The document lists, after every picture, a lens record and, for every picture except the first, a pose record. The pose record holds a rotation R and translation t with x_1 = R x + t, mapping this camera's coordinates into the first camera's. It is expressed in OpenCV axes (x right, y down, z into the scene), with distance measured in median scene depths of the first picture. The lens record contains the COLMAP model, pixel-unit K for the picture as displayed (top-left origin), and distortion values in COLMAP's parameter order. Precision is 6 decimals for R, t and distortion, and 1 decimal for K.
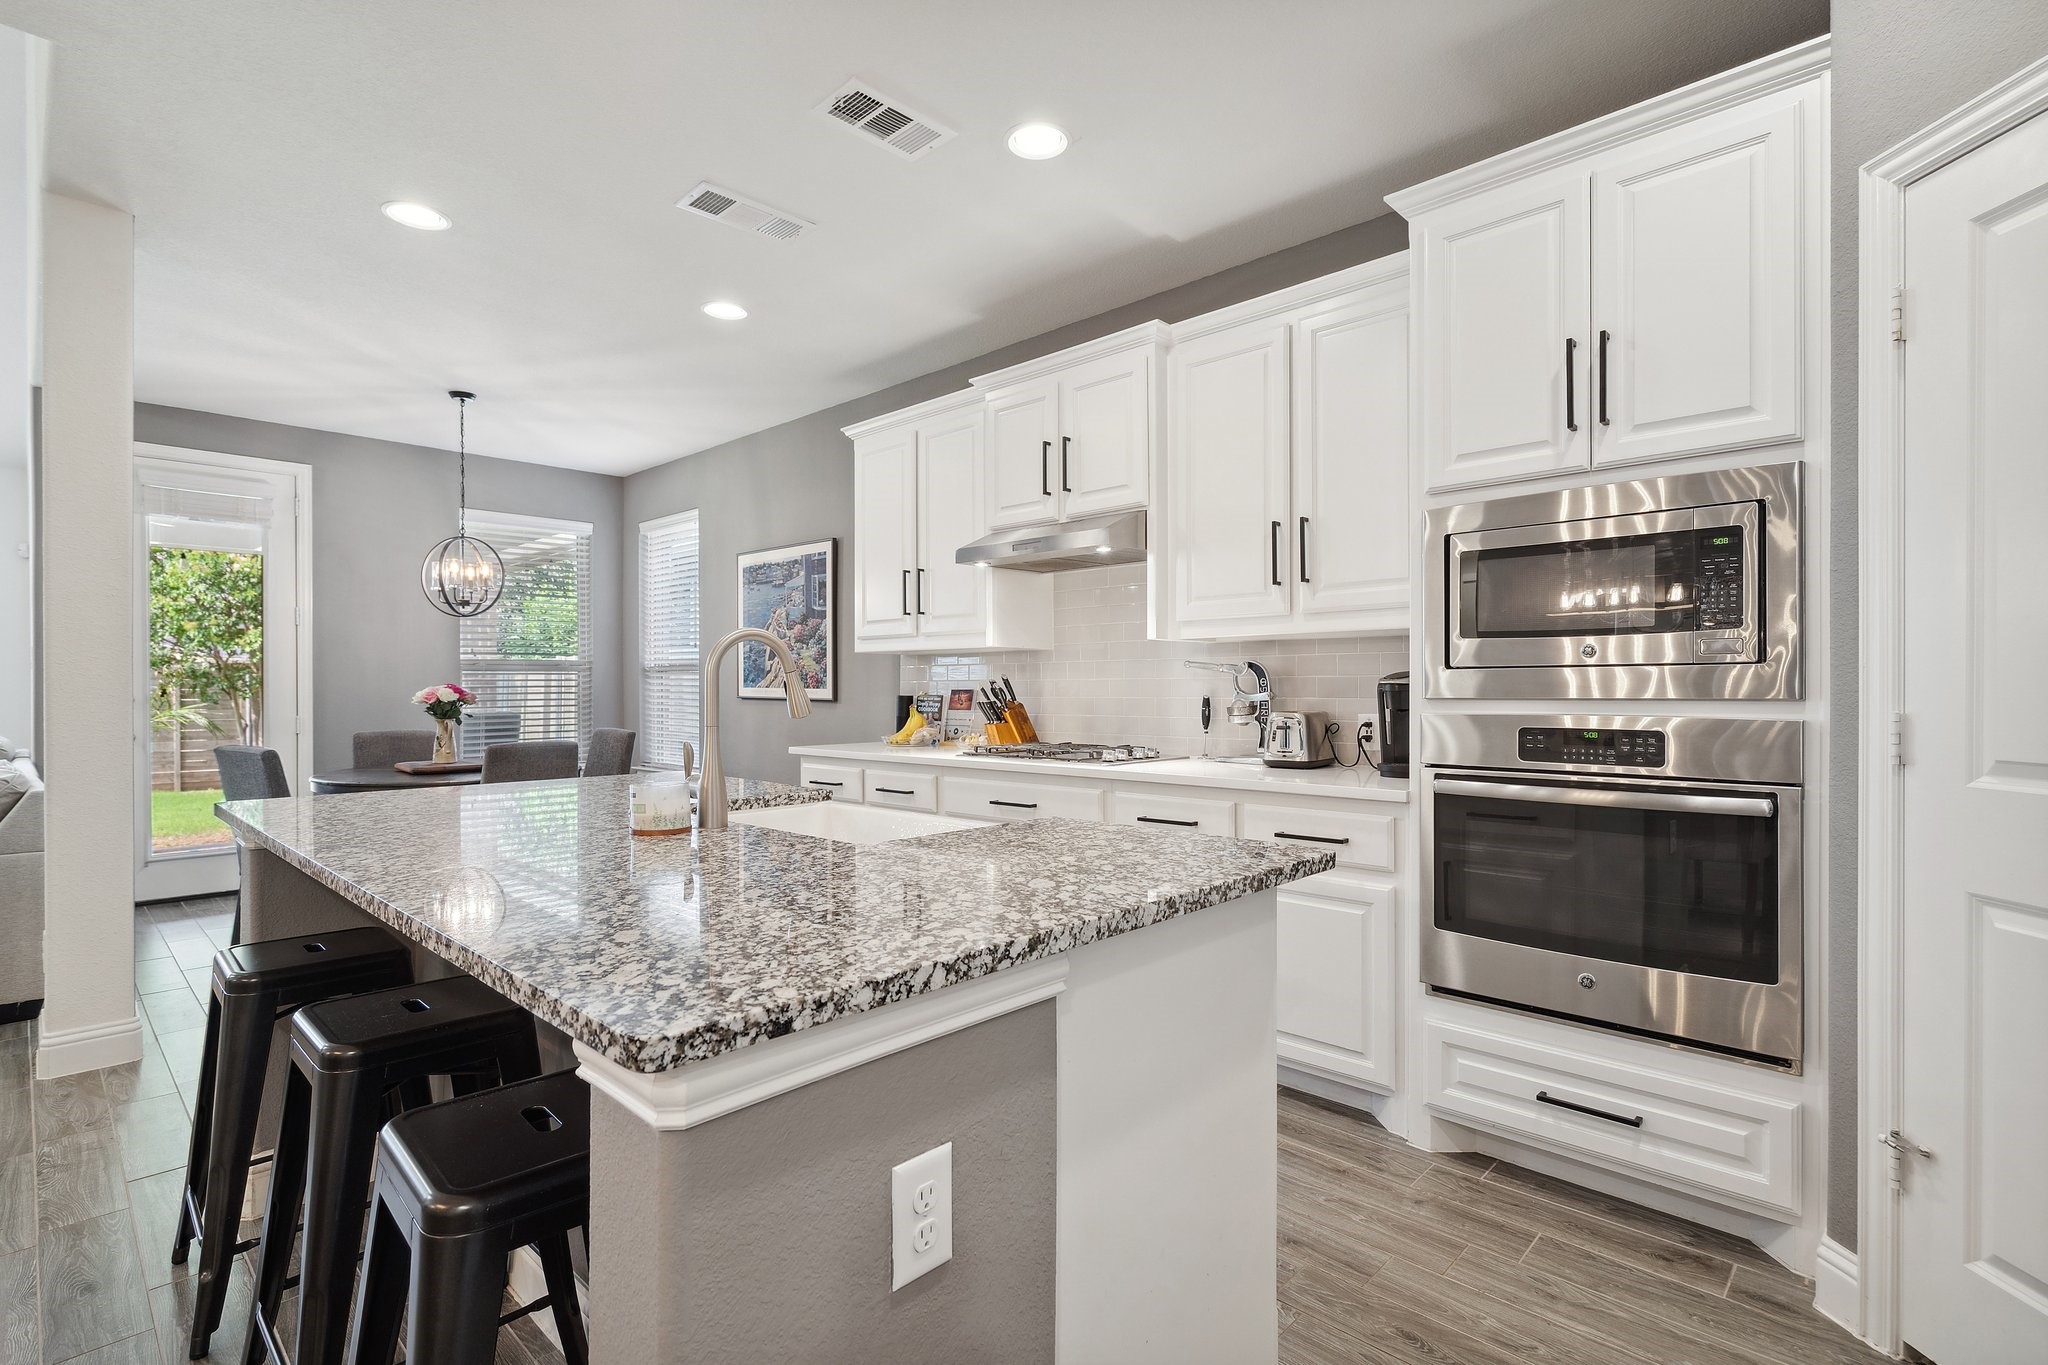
lens RADIAL K [[950.0, 0, 1014.6], [0, 950.0, 693.7], [0, 0, 1]] dist [-0.000568, 0.000642]
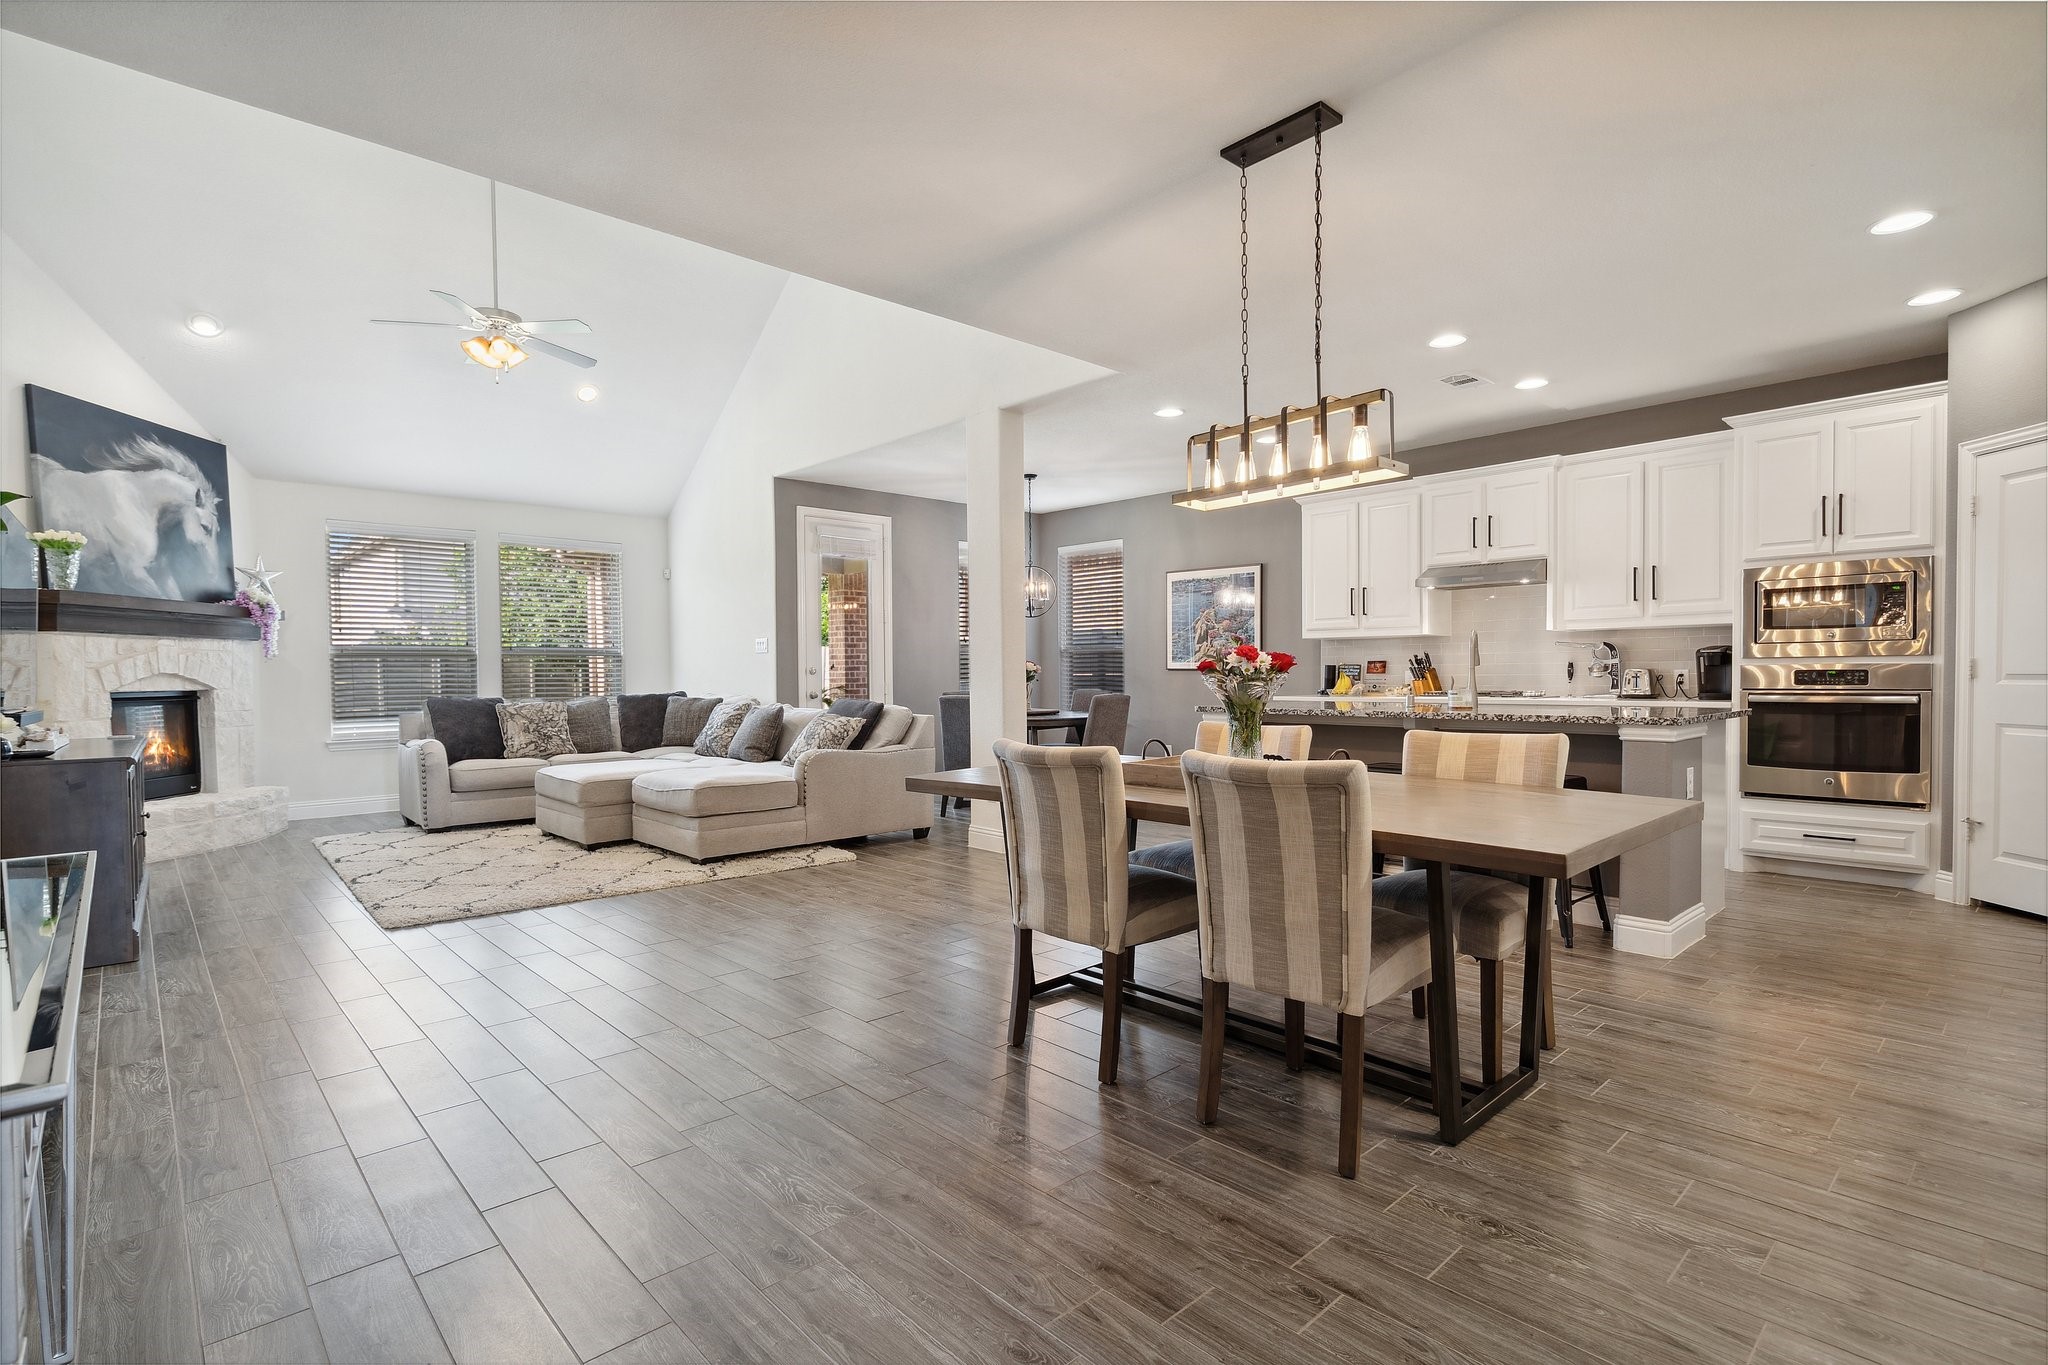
lens RADIAL K [[968.0, 0, 1013.9], [0, 968.0, 697.8], [0, 0, 1]] dist [0.001918, 0.000331]
pose [[0.998191, -0.003183, -0.060038, -1.044302], [0.004273, 0.999828, 0.018036, 0.047624], [0.059970, -0.018260, 0.998033, -1.237079]]
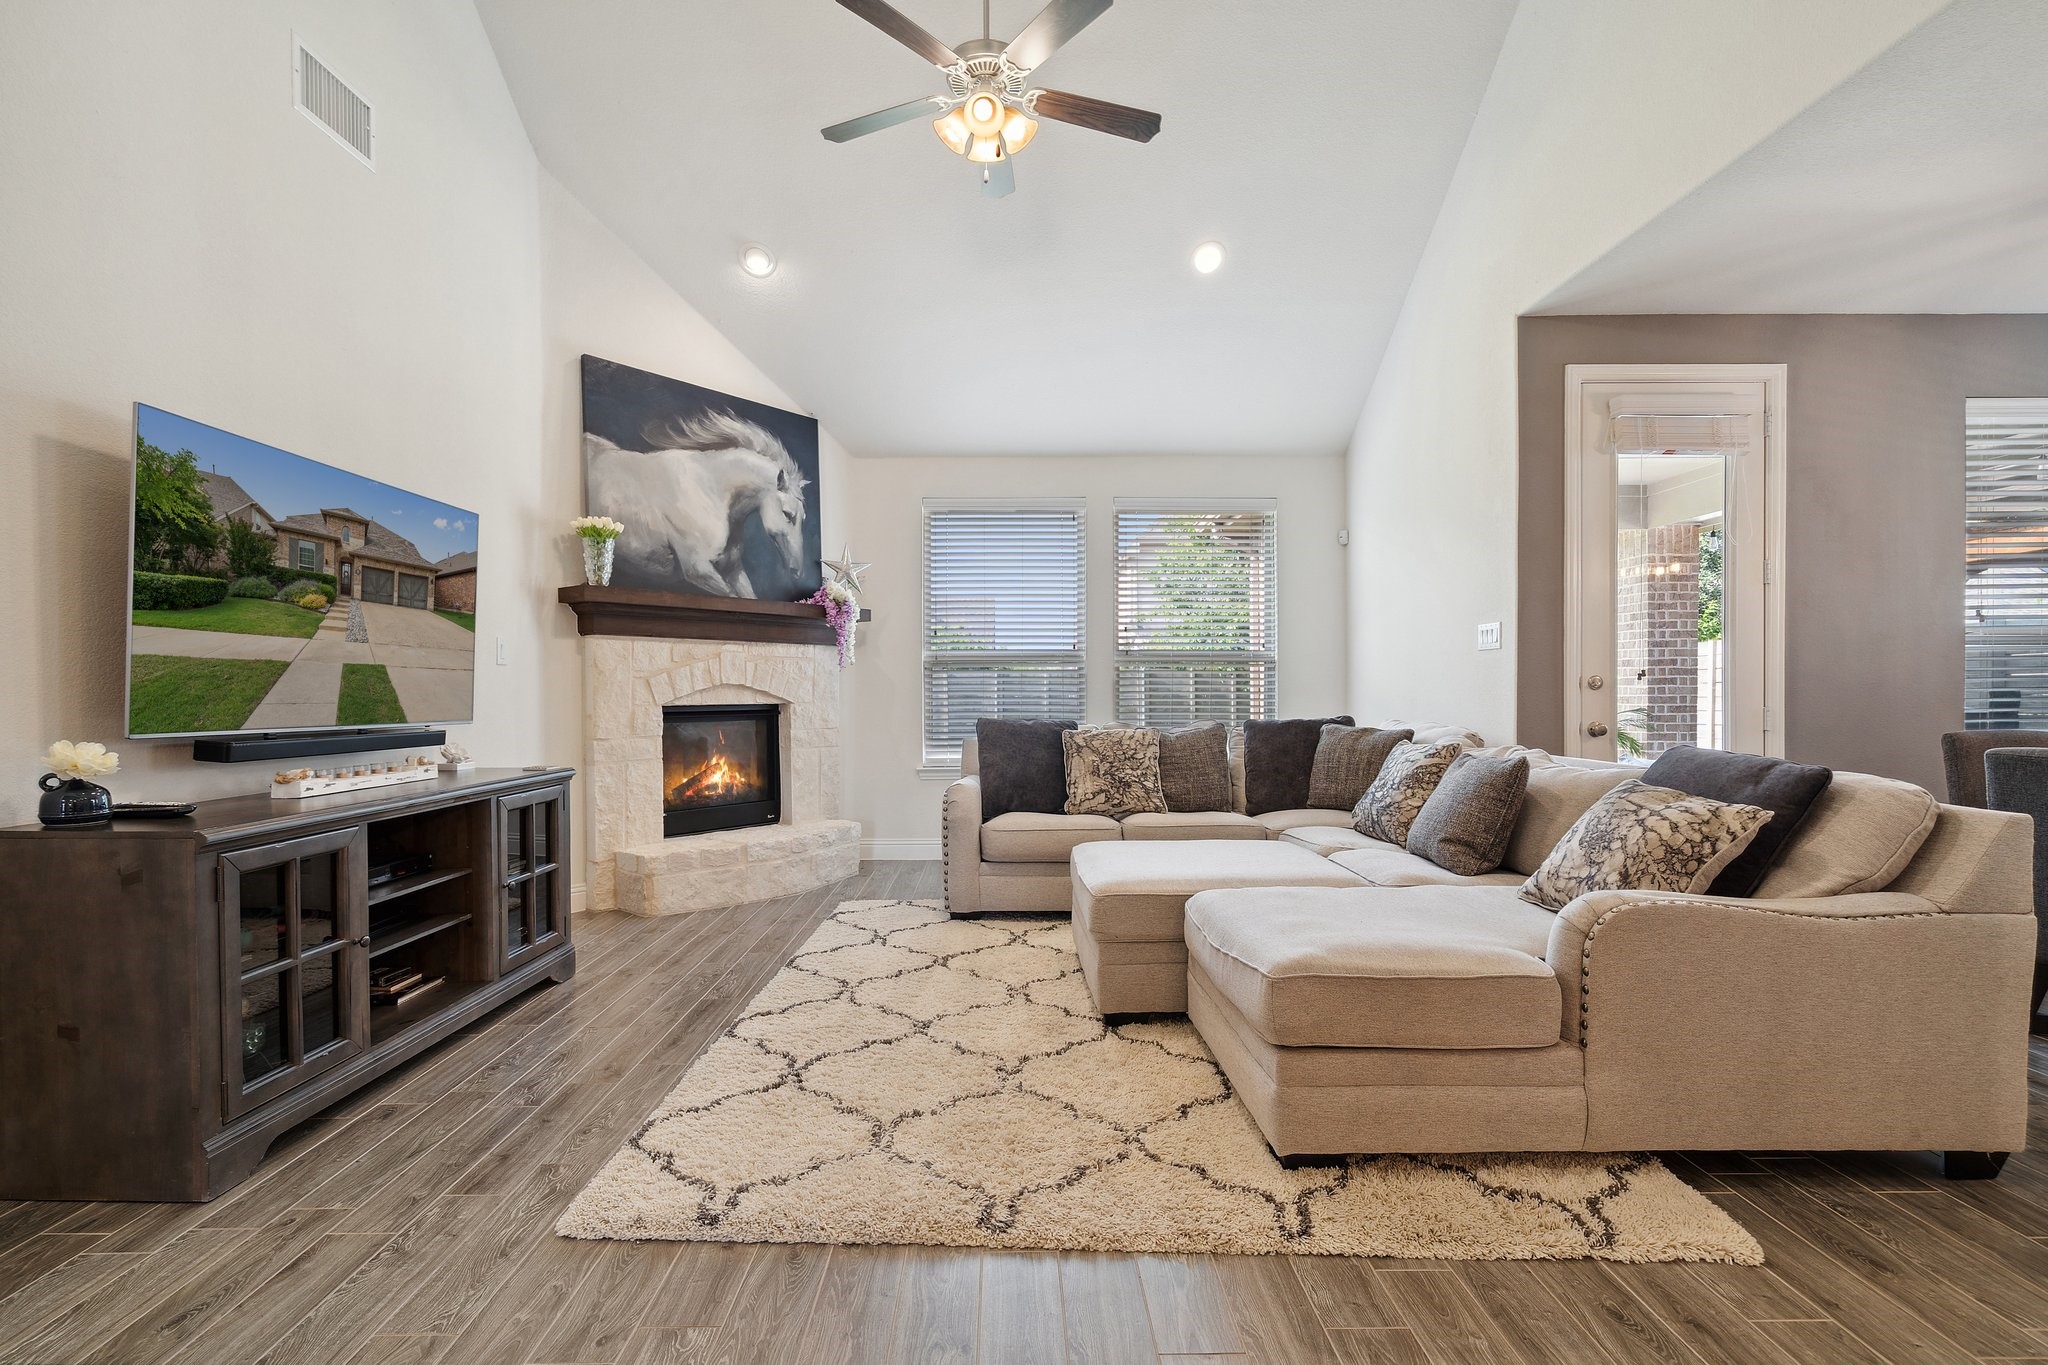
lens RADIAL K [[950.0, 0, 1014.6], [0, 950.0, 693.7], [0, 0, 1]] dist [-0.000568, 0.000642]
pose [[0.696270, 0.003438, -0.717772, -1.449995], [-0.005523, 0.999985, -0.000568, 0.038784], [0.717759, 0.004360, 0.696278, 0.156561]]
